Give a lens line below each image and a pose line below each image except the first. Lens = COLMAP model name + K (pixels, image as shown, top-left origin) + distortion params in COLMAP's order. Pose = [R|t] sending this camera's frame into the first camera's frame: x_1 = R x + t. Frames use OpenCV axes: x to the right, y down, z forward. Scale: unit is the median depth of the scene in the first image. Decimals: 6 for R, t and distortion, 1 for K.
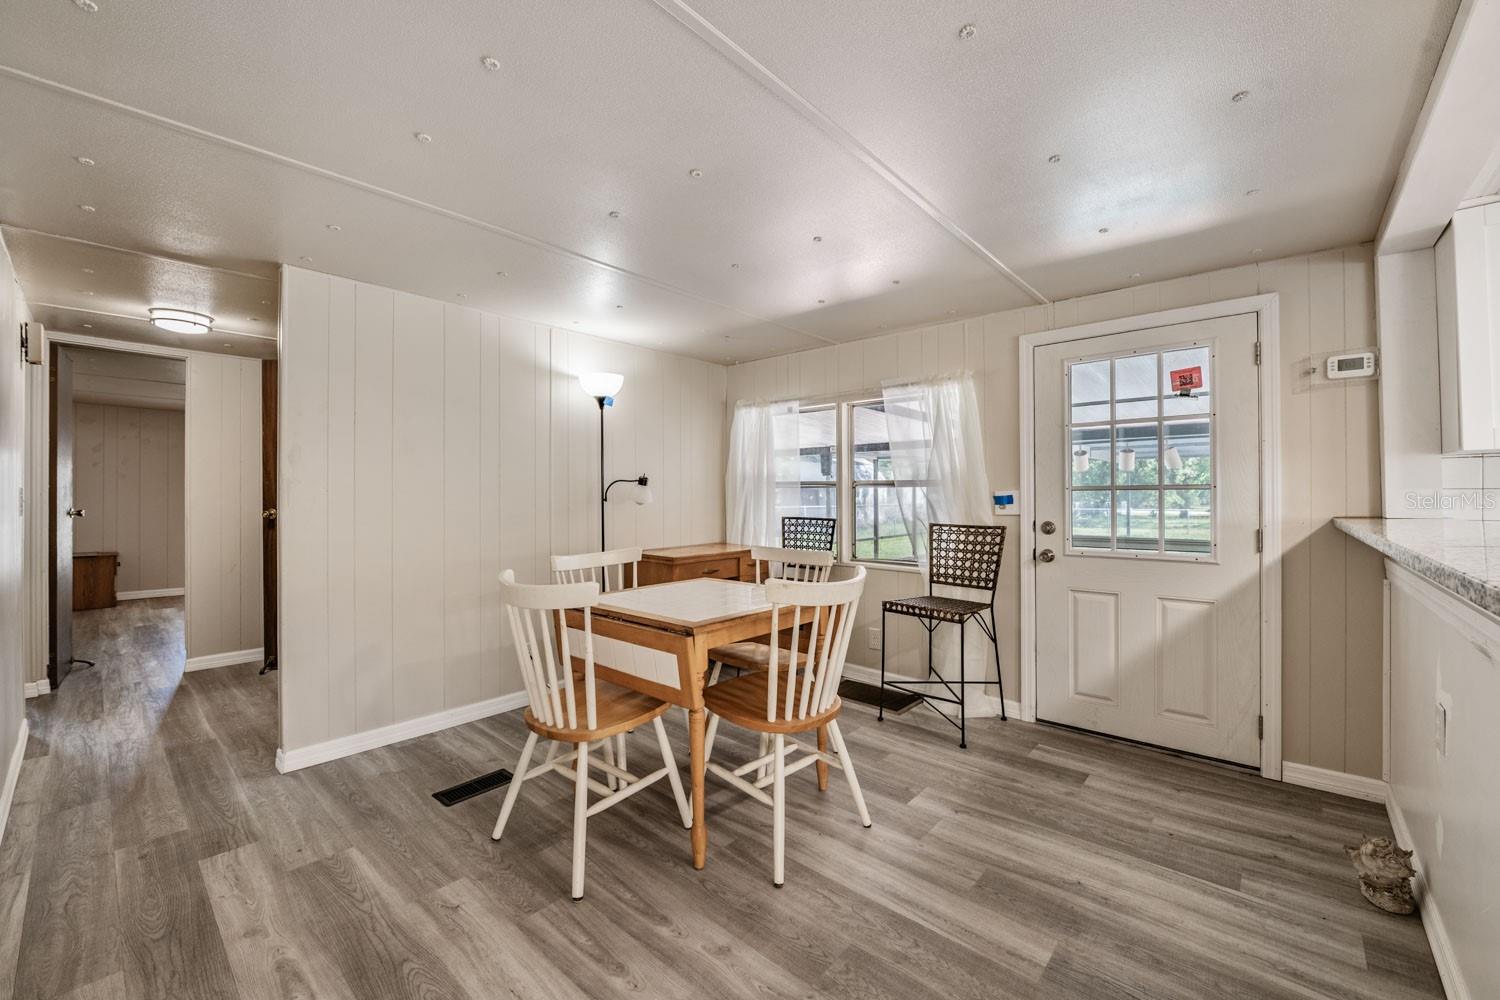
lens RADIAL K [[599.2, 0, 752.3], [0, 599.2, 491.2], [0, 0, 1]] dist [-0.012671, -0.000382]
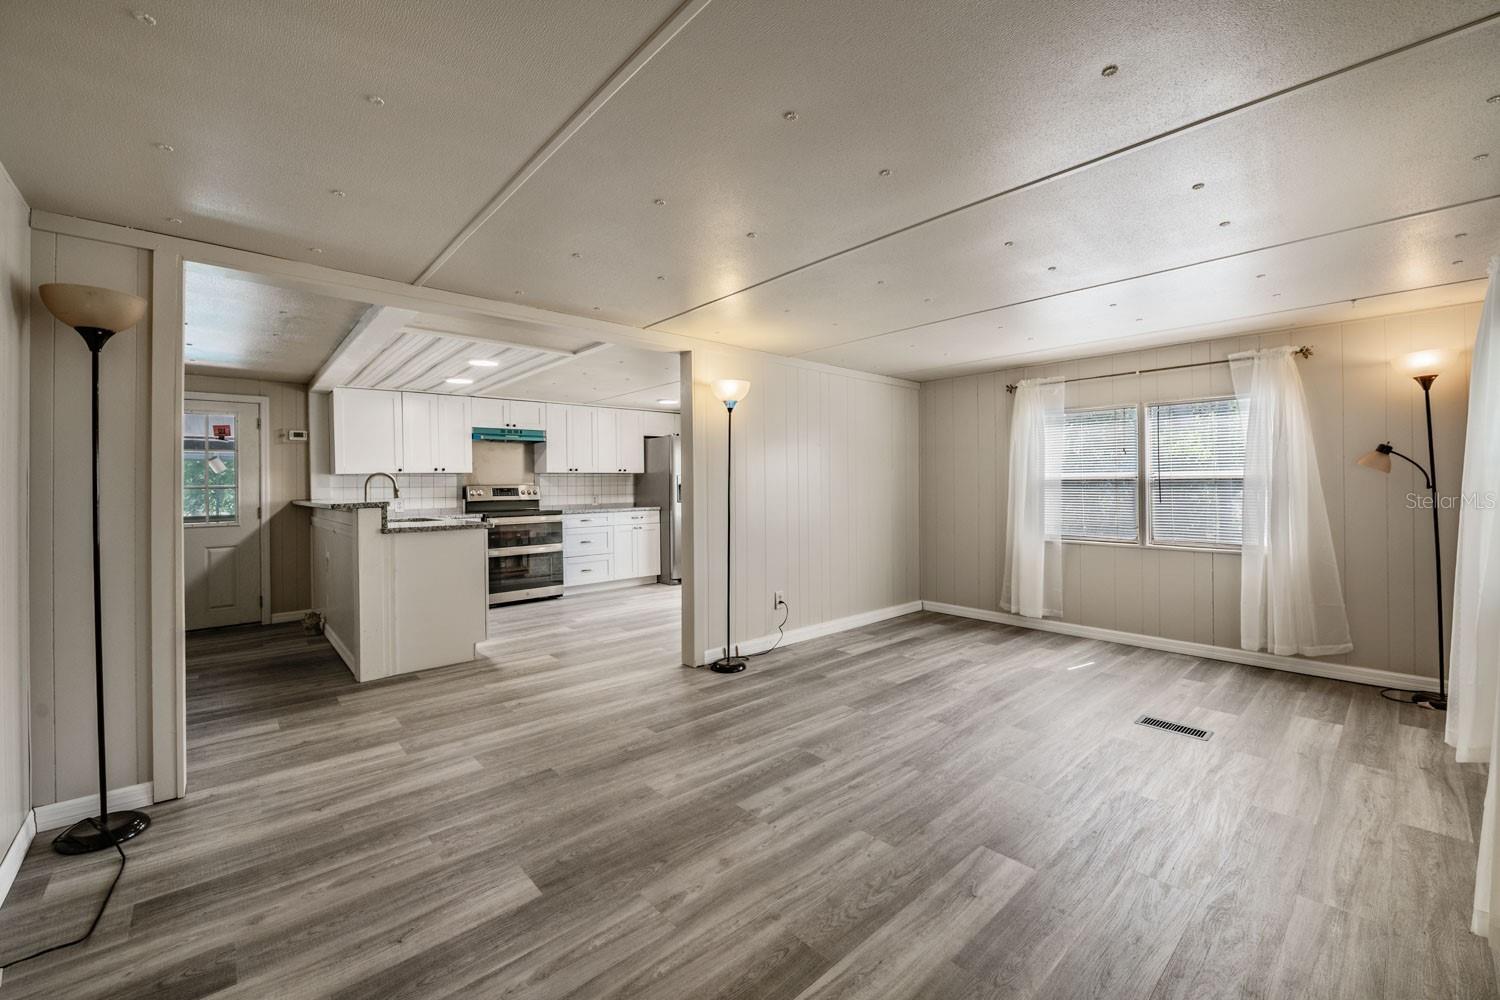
lens RADIAL K [[598.0, 0, 744.5], [0, 598.0, 482.8], [0, 0, 1]] dist [-0.011719, -0.000031]
pose [[0.118792, 0.005032, 0.992906, -0.828548], [0.006369, 0.999963, -0.005829, 0.000934], [-0.992899, 0.007016, 0.118755, -0.769041]]
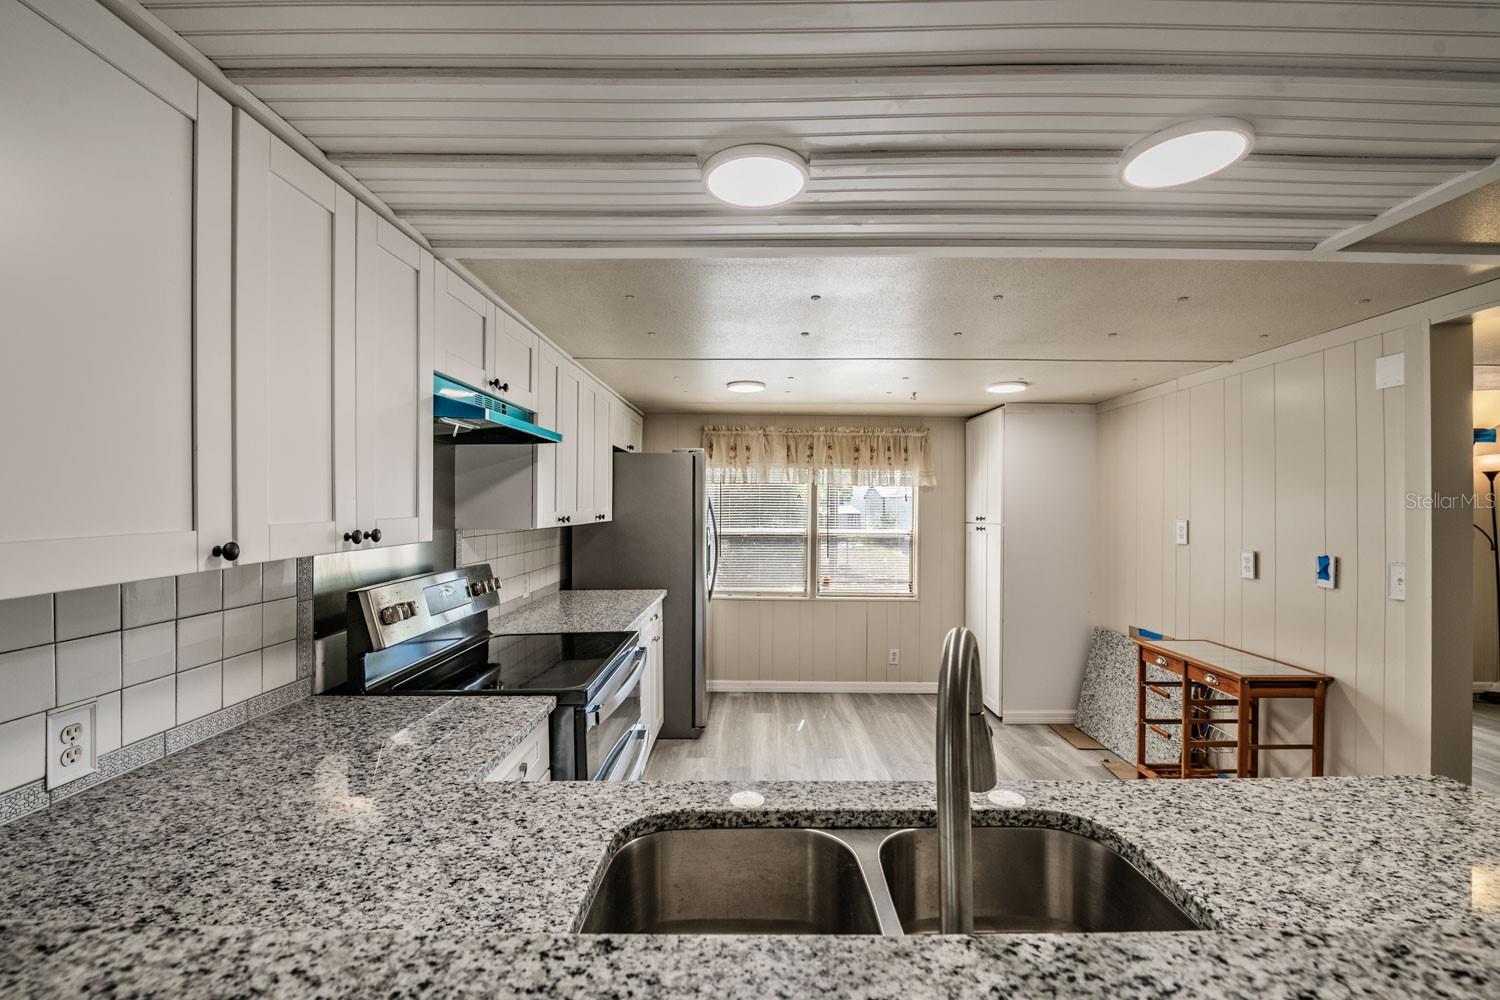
lens RADIAL K [[601.9, 0, 755.3], [0, 601.9, 511.1], [0, 0, 1]] dist [-0.014150, -0.000552]
pose [[-0.668408, -0.000098, 0.743795, 0.439232], [0.002157, 0.999996, 0.002071, -0.077463], [-0.743792, 0.002988, -0.668404, 0.497623]]
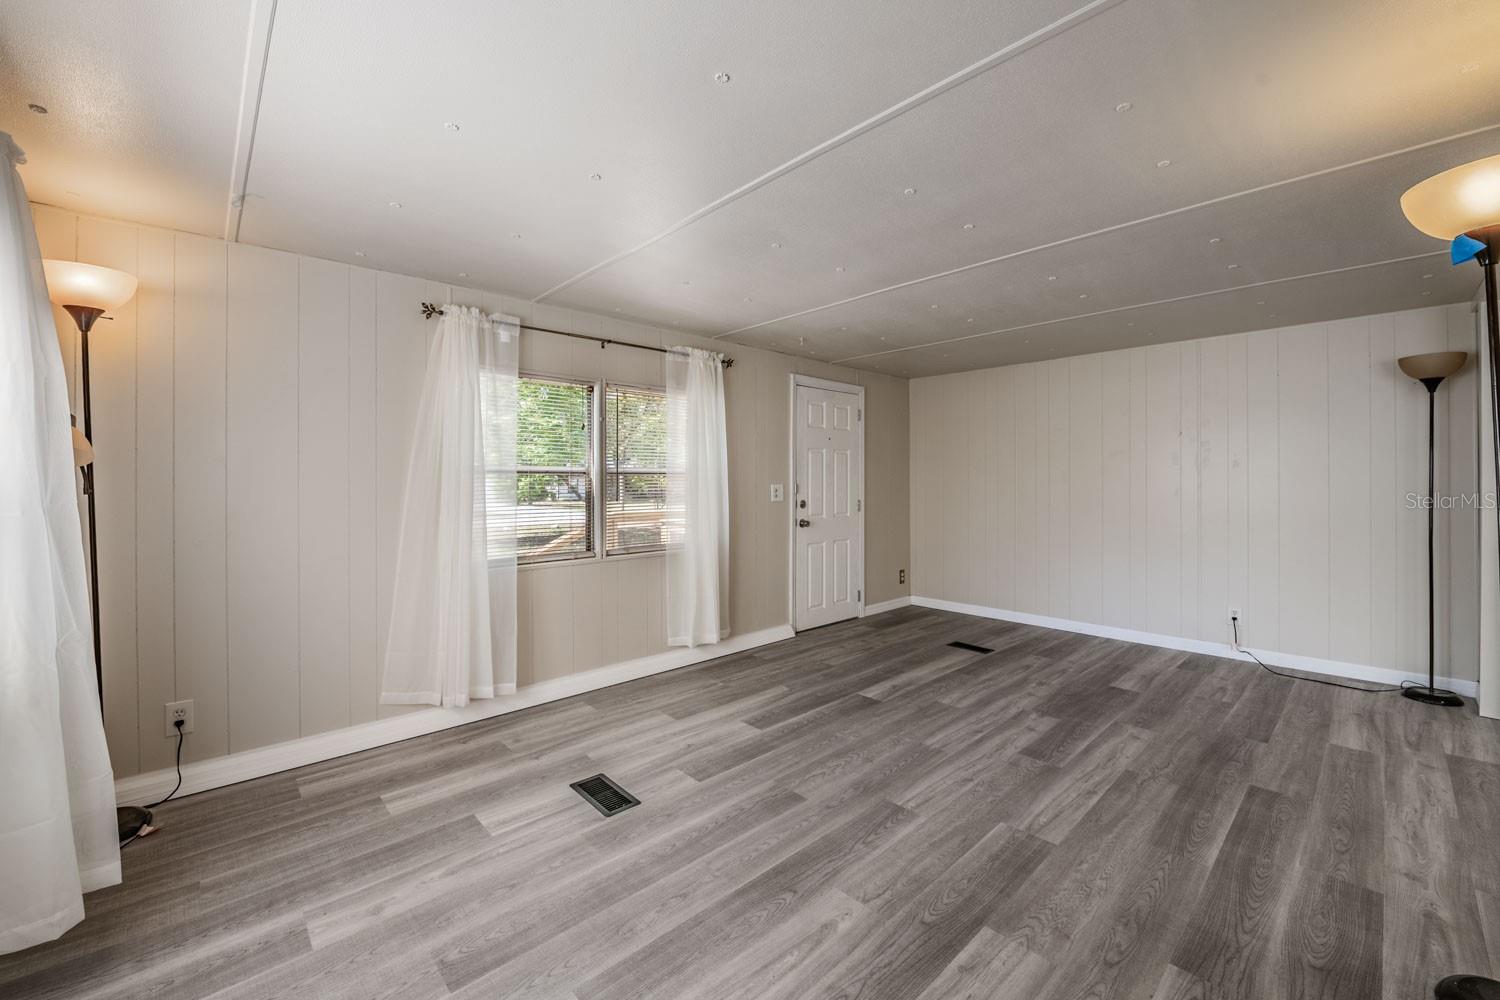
lens RADIAL K [[598.0, 0, 744.5], [0, 598.0, 482.8], [0, 0, 1]] dist [-0.011719, -0.000031]
pose [[-0.096419, 0.005052, -0.995328, 0.882225], [0.001790, 0.999986, 0.004902, -0.000771], [0.995339, -0.001309, -0.096427, -1.081788]]
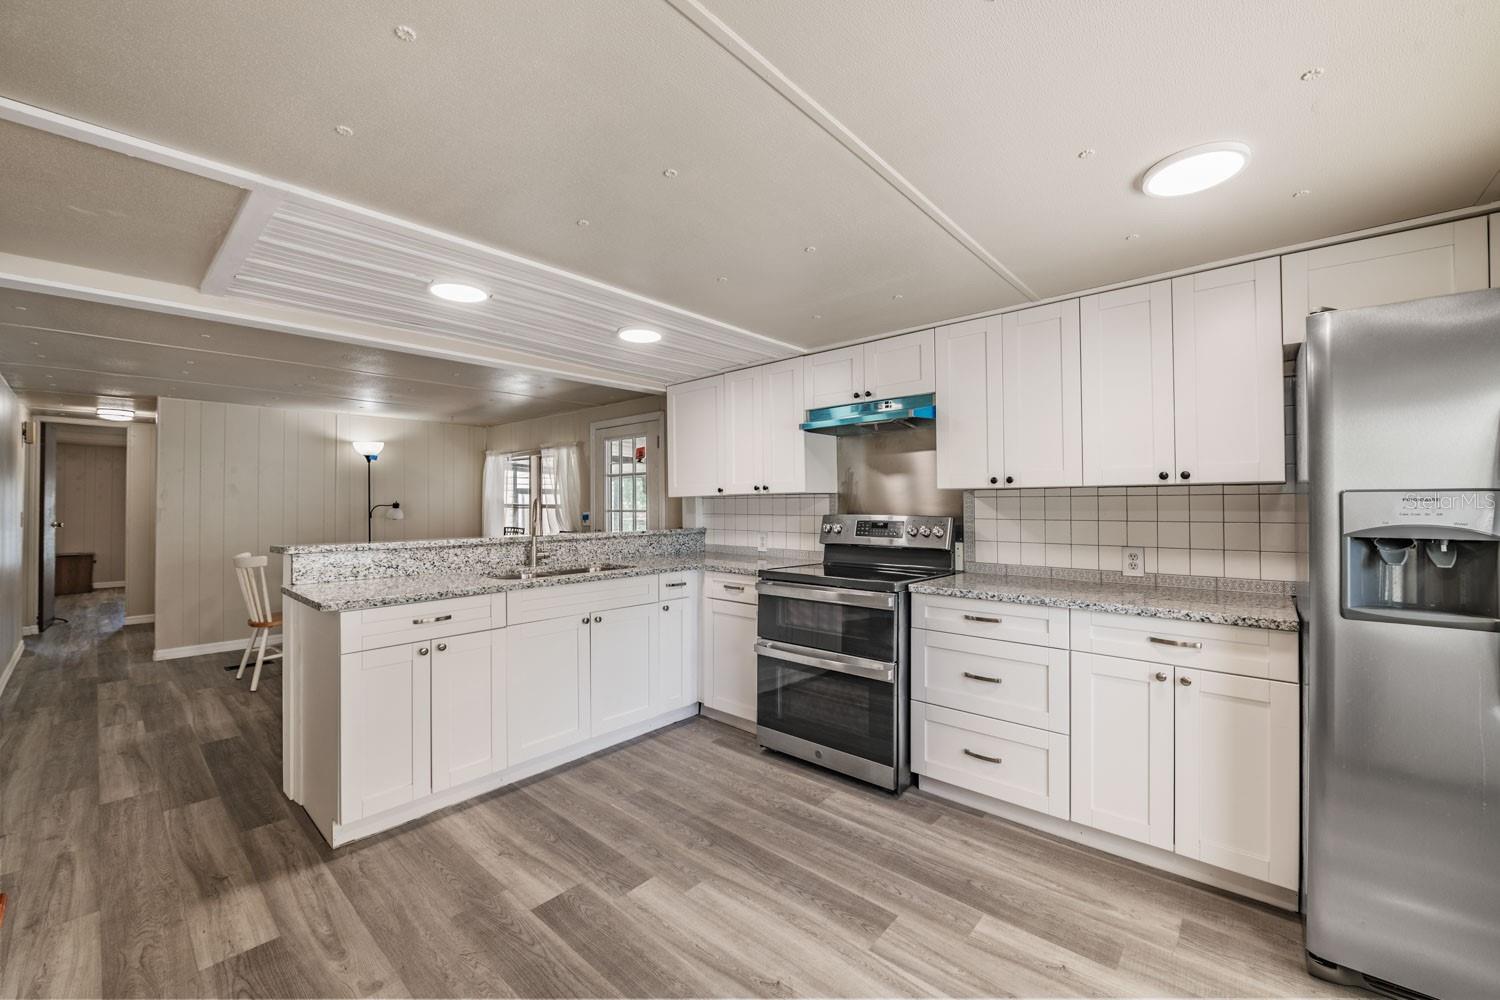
lens RADIAL K [[592.4, 0, 749.4], [0, 592.4, 491.8], [0, 0, 1]] dist [-0.010870, -0.000555]
pose [[0.999997, -0.001831, -0.001556, 0.919933], [0.001811, 0.999919, -0.012600, -0.037202], [0.001579, 0.012597, 0.999919, -0.726965]]
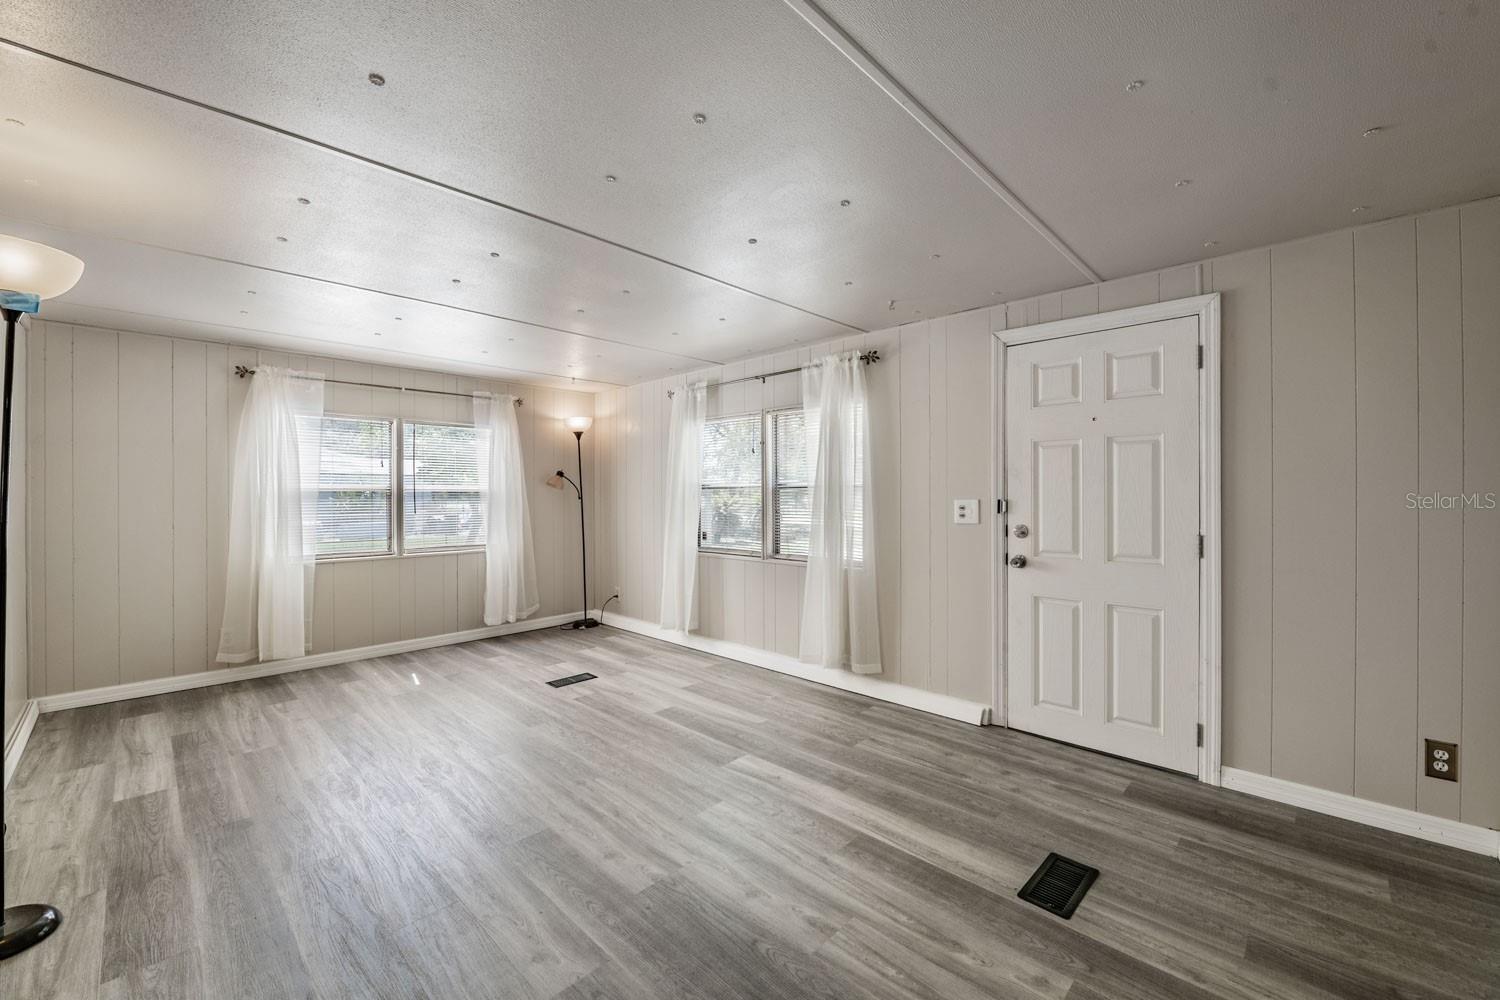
lens RADIAL K [[602.2, 0, 756.0], [0, 602.2, 496.7], [0, 0, 1]] dist [-0.009949, -0.000348]
pose [[-0.999214, 0.003884, 0.039440, -0.254228], [0.004075, 0.999980, 0.004776, -0.000884], [-0.039421, 0.004933, -0.999211, -0.099062]]
